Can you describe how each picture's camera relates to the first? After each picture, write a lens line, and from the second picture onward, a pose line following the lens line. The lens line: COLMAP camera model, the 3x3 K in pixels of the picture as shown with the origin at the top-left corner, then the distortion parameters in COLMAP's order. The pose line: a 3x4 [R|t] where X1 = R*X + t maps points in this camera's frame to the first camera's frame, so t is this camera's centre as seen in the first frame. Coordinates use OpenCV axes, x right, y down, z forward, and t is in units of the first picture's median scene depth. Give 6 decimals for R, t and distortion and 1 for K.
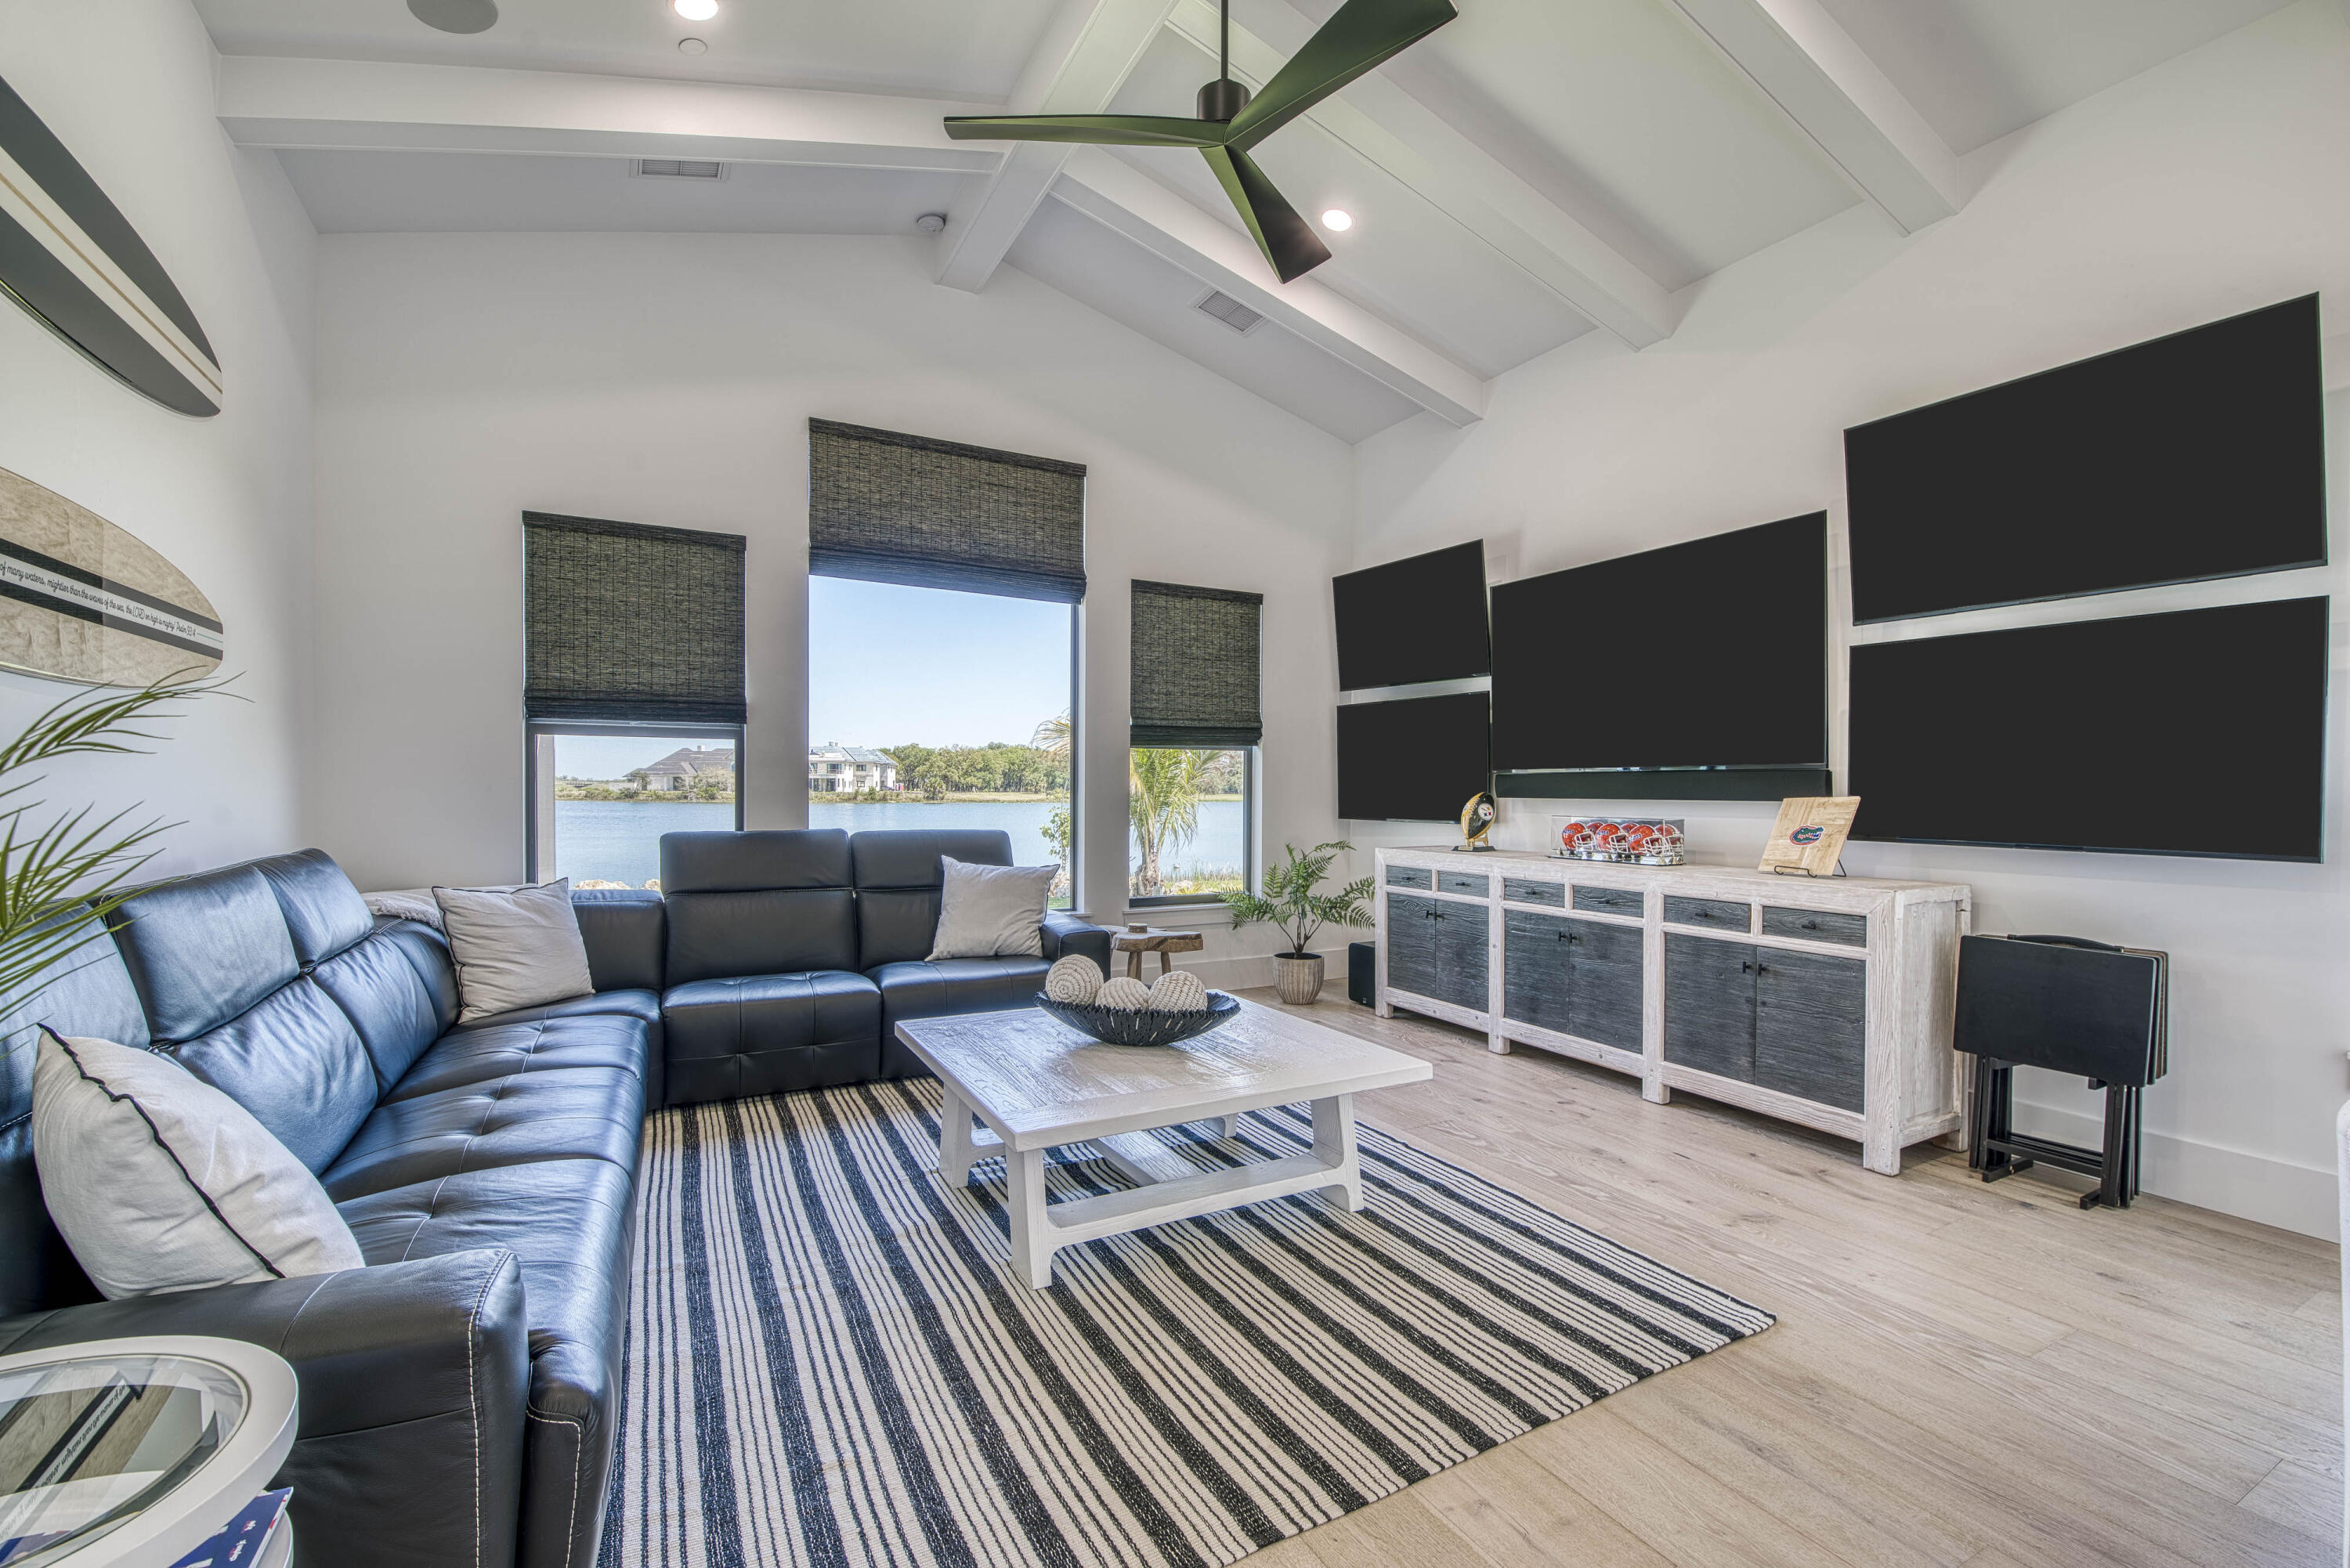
lens RADIAL K [[1018.0, 0, 1184.1], [0, 1018.0, 804.2], [0, 0, 1]] dist [-0.002349, -0.000039]
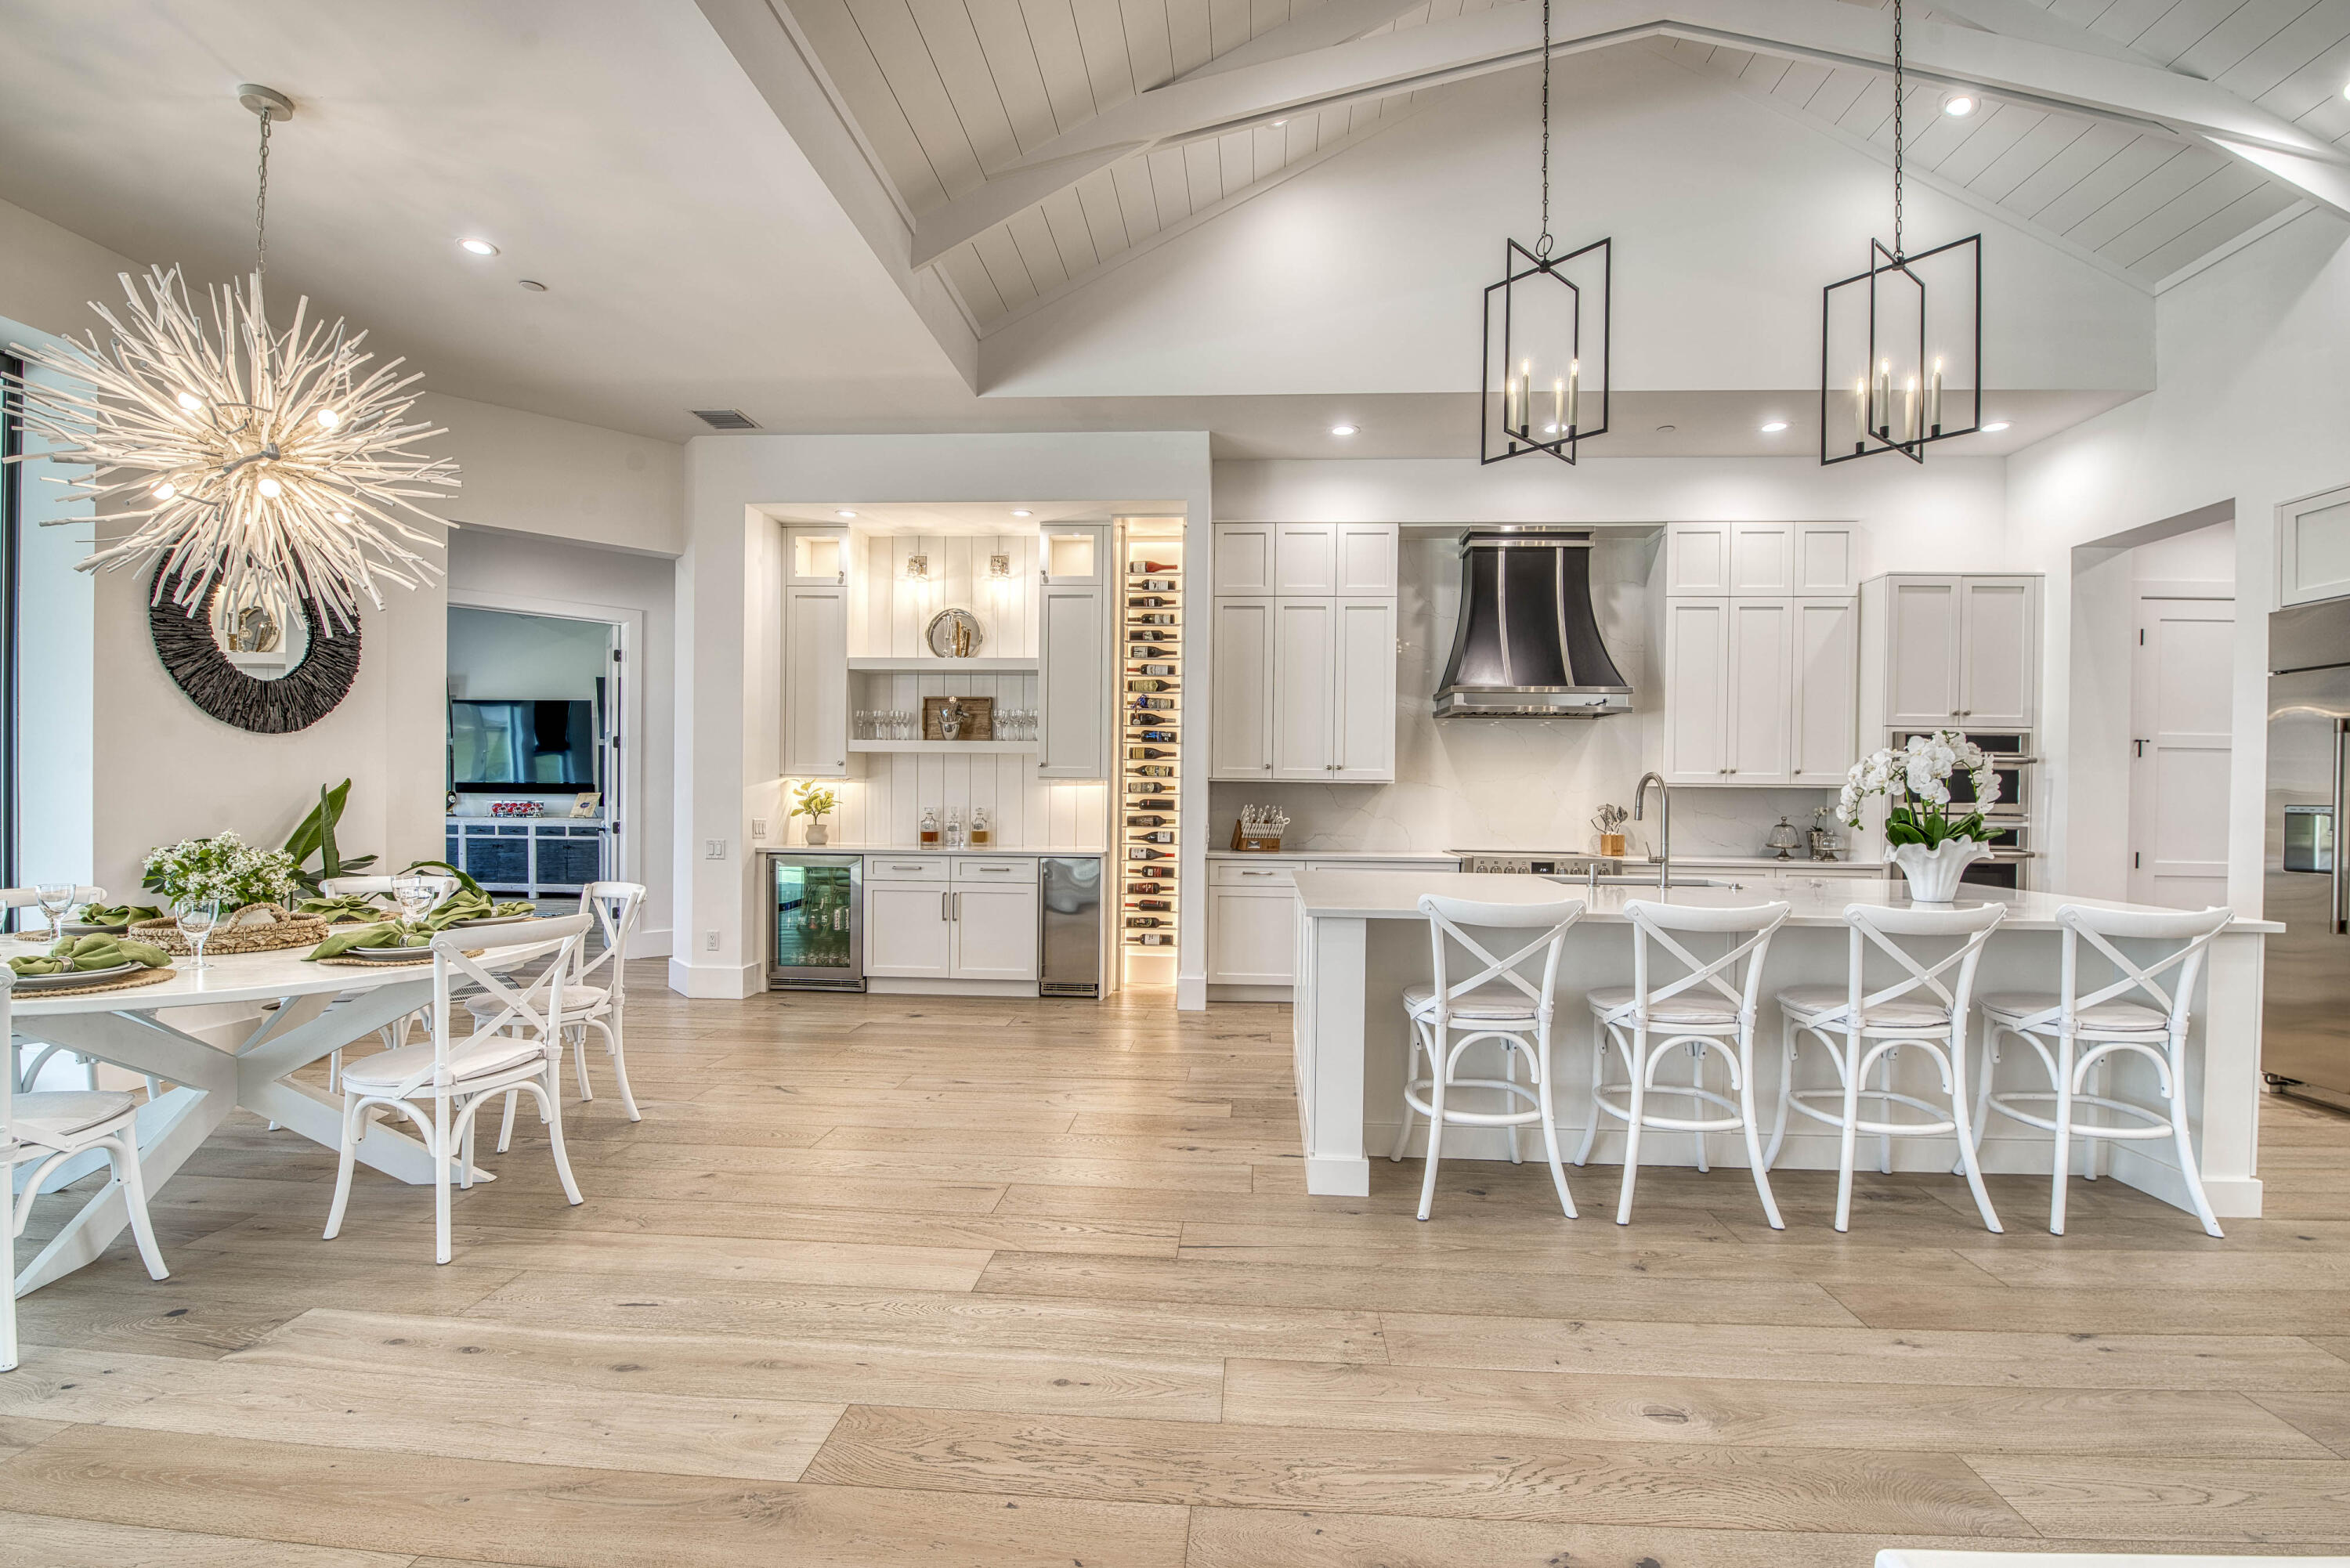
lens RADIAL K [[1018.0, 0, 1190.1], [0, 1018.0, 803.0], [0, 0, 1]] dist [-0.002349, -0.000039]
pose [[0.520631, -0.008607, 0.853738, -1.039317], [0.002679, 0.999961, 0.008447, 0.001702], [-0.853777, -0.002110, 0.520634, -2.115789]]
